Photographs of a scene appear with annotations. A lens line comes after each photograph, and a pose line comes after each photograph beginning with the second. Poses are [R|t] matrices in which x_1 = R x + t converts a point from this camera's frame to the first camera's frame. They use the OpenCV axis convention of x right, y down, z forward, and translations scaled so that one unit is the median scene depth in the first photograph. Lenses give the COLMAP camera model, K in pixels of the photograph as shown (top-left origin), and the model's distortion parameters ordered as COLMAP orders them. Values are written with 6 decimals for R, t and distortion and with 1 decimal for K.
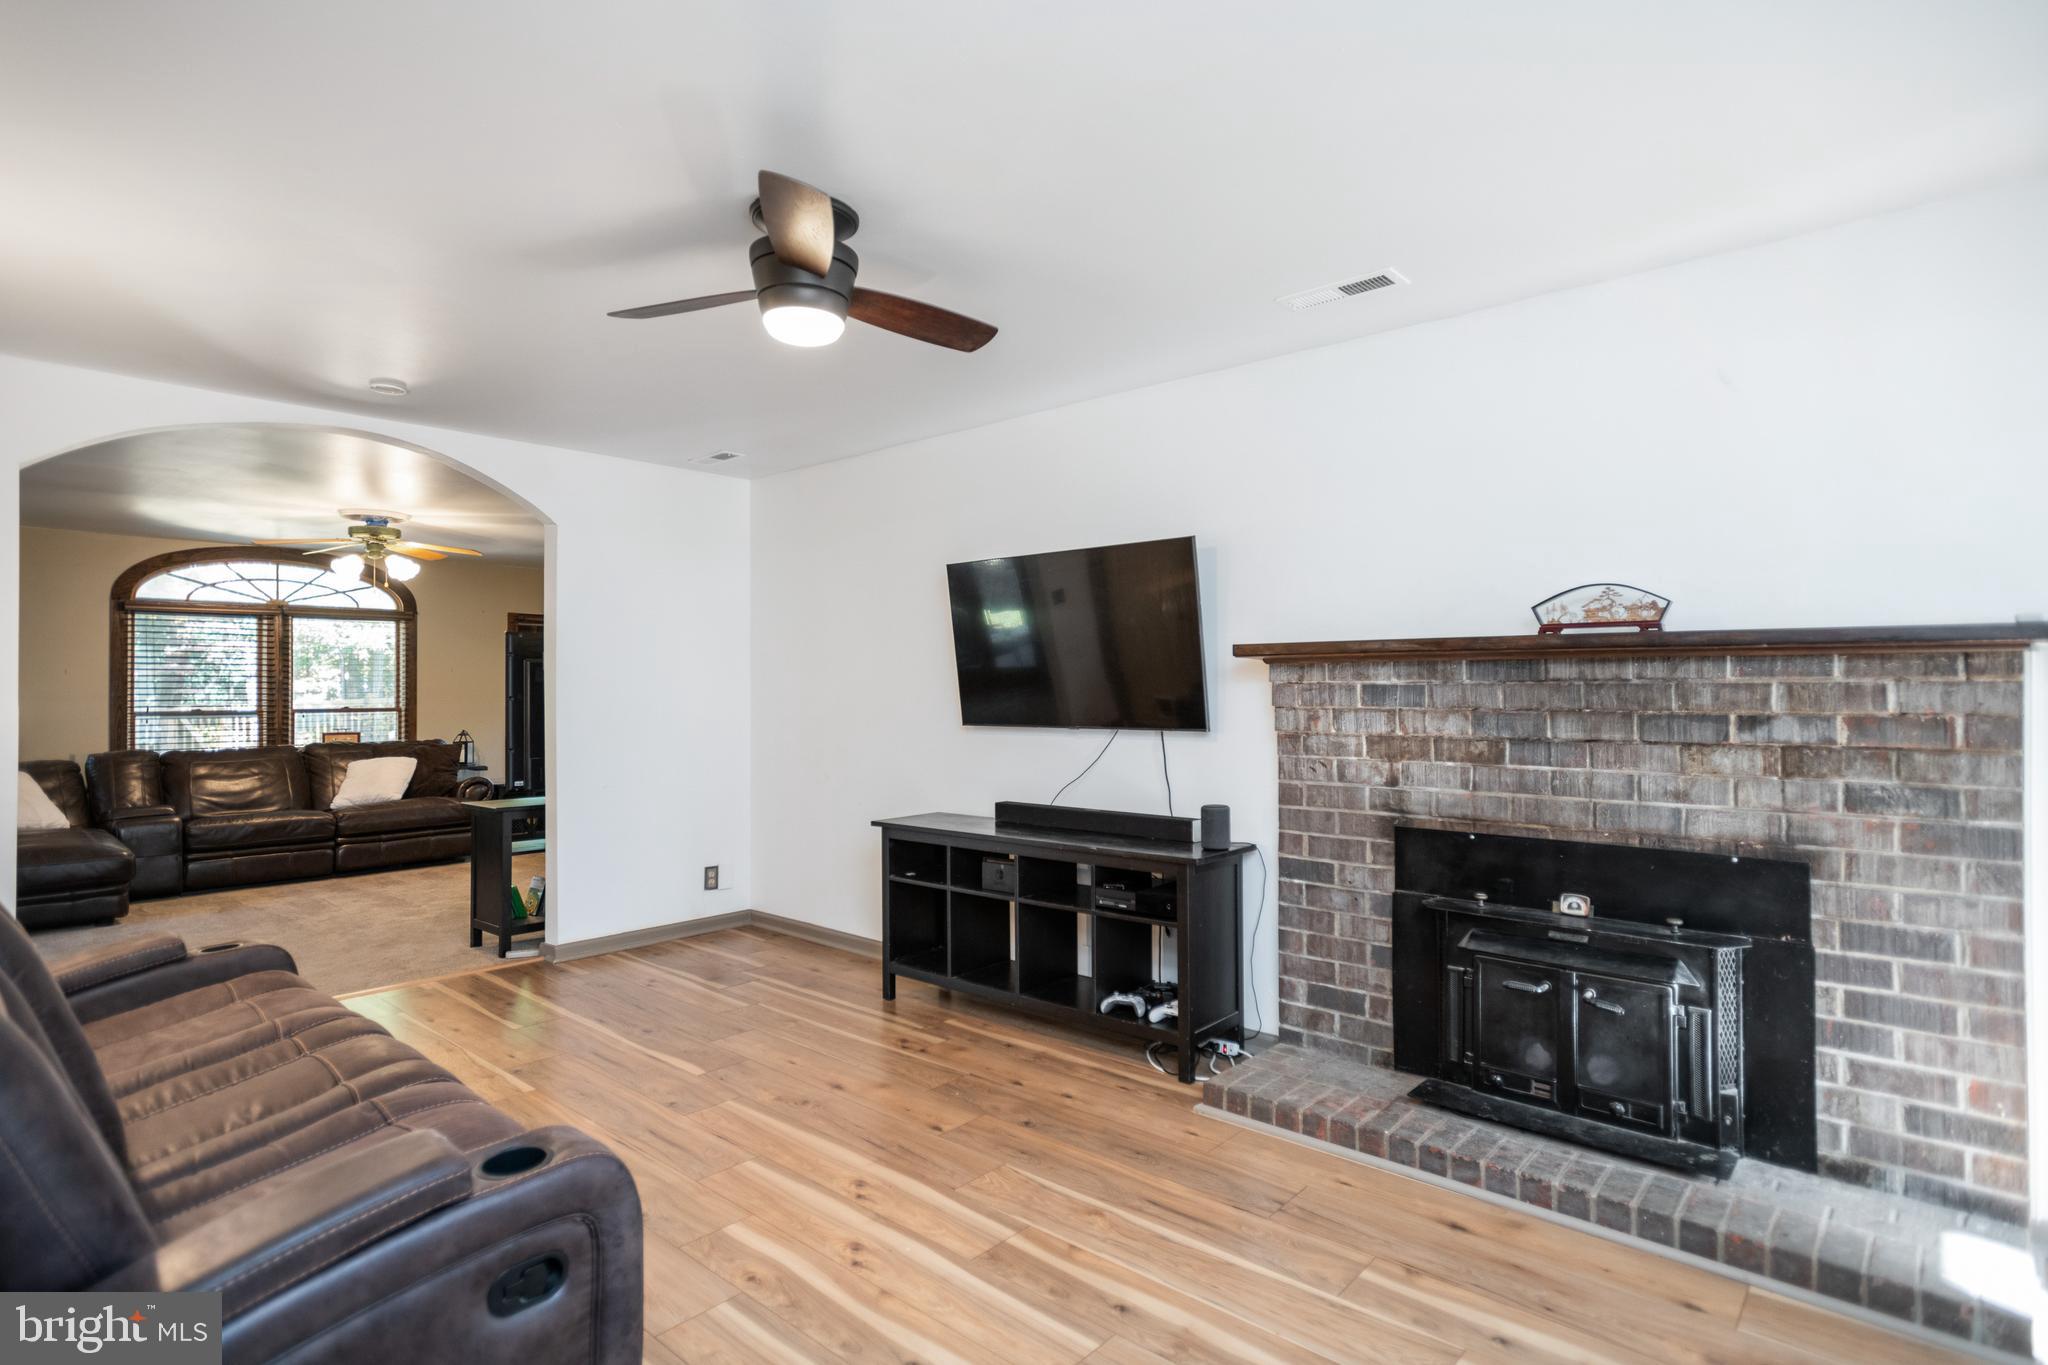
lens RADIAL K [[1054.7, 0, 1023.8], [0, 1054.7, 673.0], [0, 0, 1]] dist [0.003491, 0.001182]
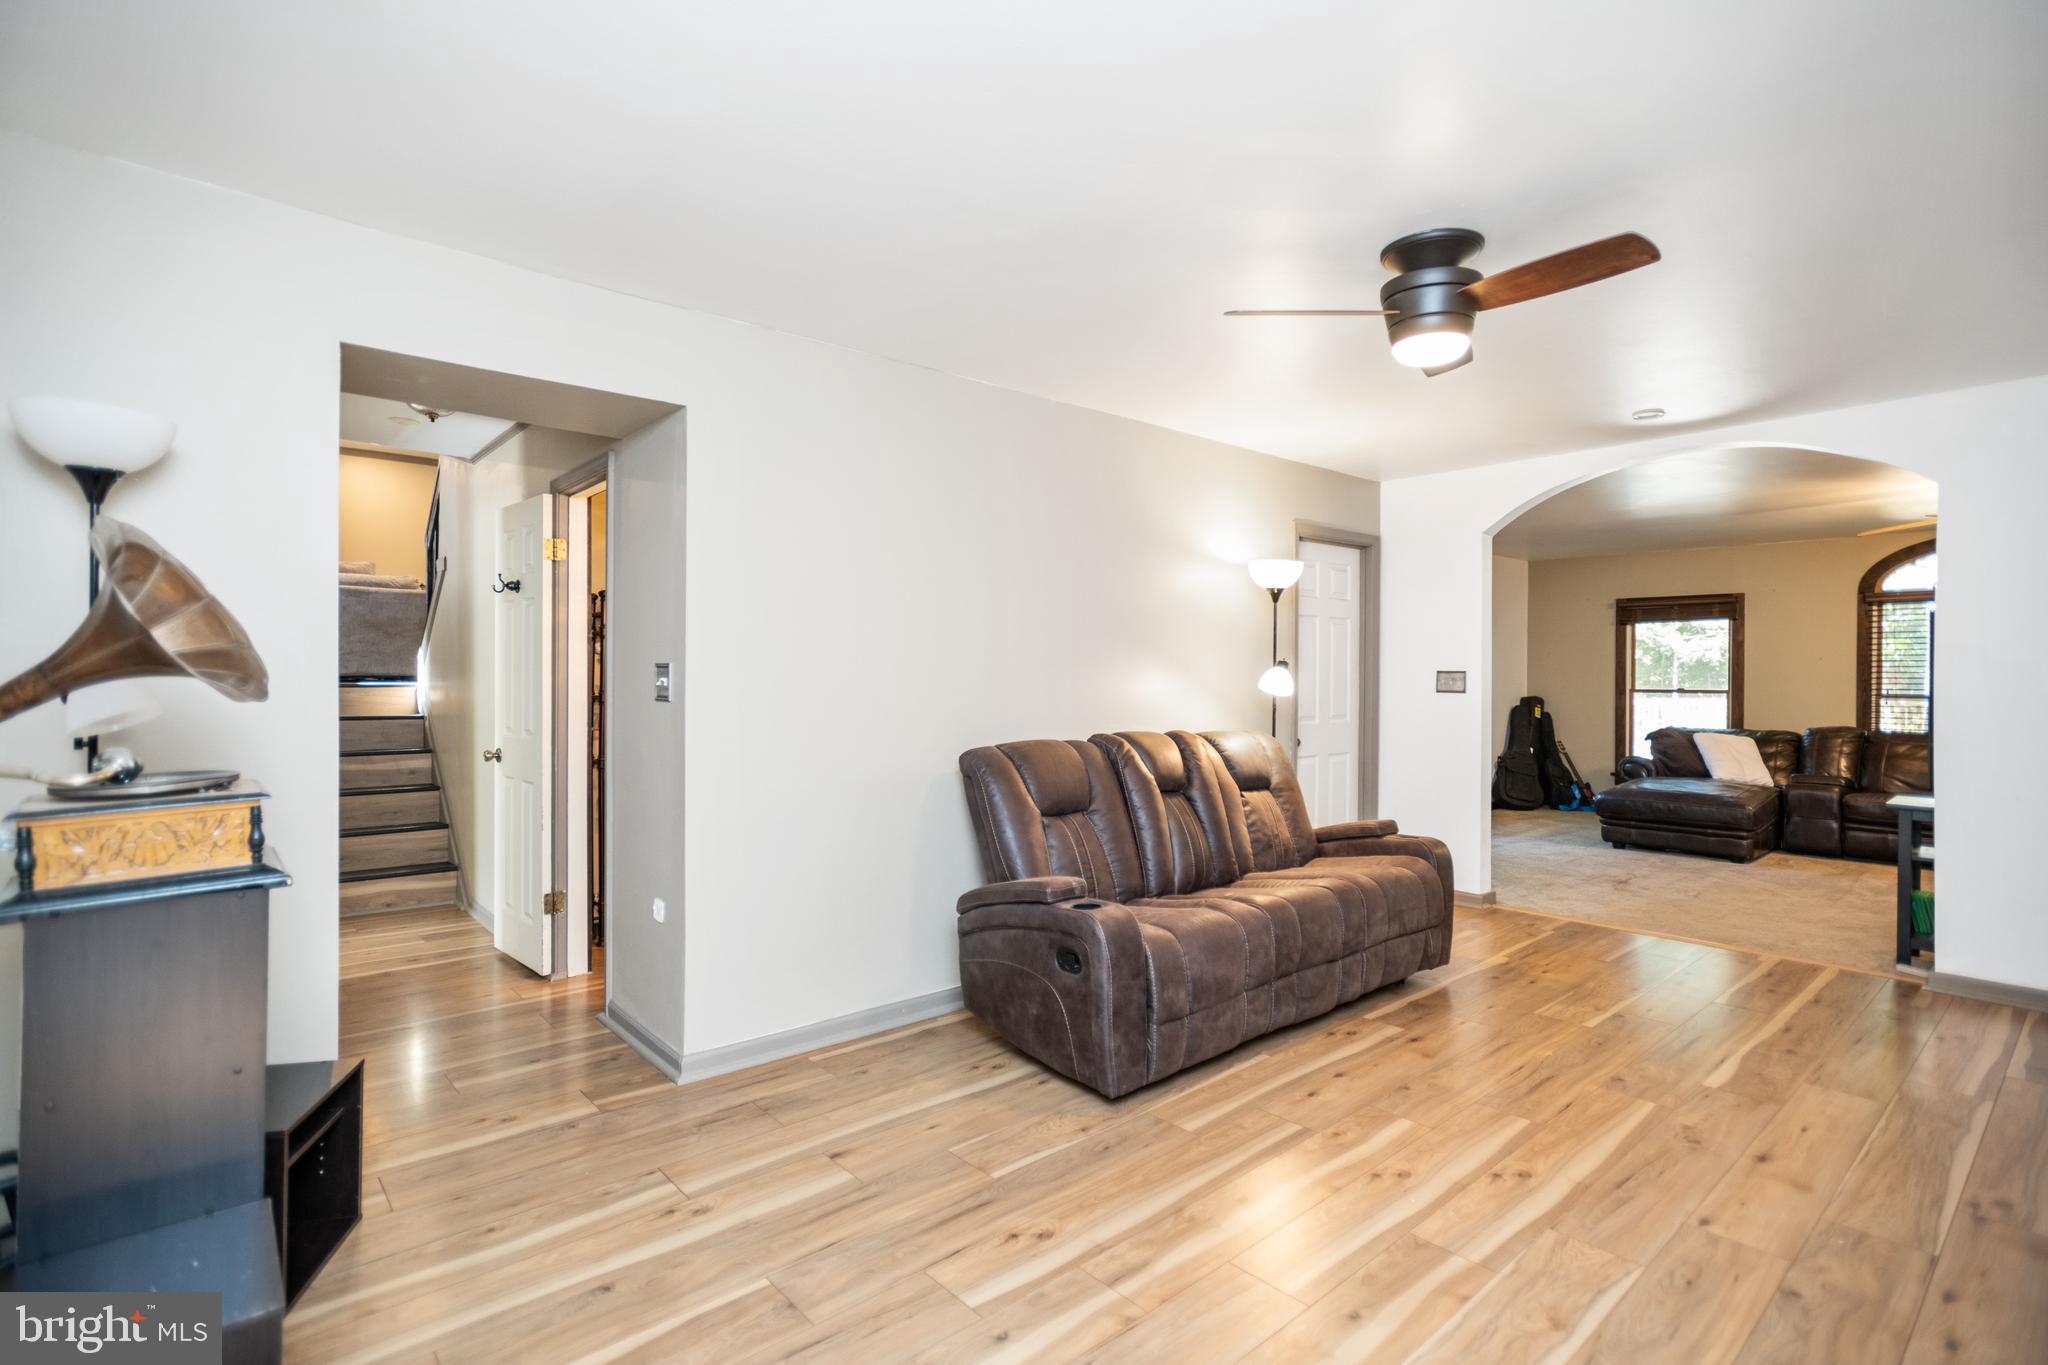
lens RADIAL K [[976.2, 0, 1022.4], [0, 976.2, 672.7], [0, 0, 1]] dist [-0.002948, 0.012247]
pose [[-0.116265, 0.004877, -0.993206, 0.716671], [0.010930, 0.999934, 0.003631, 0.003402], [0.993158, -0.010433, -0.116311, 0.570619]]
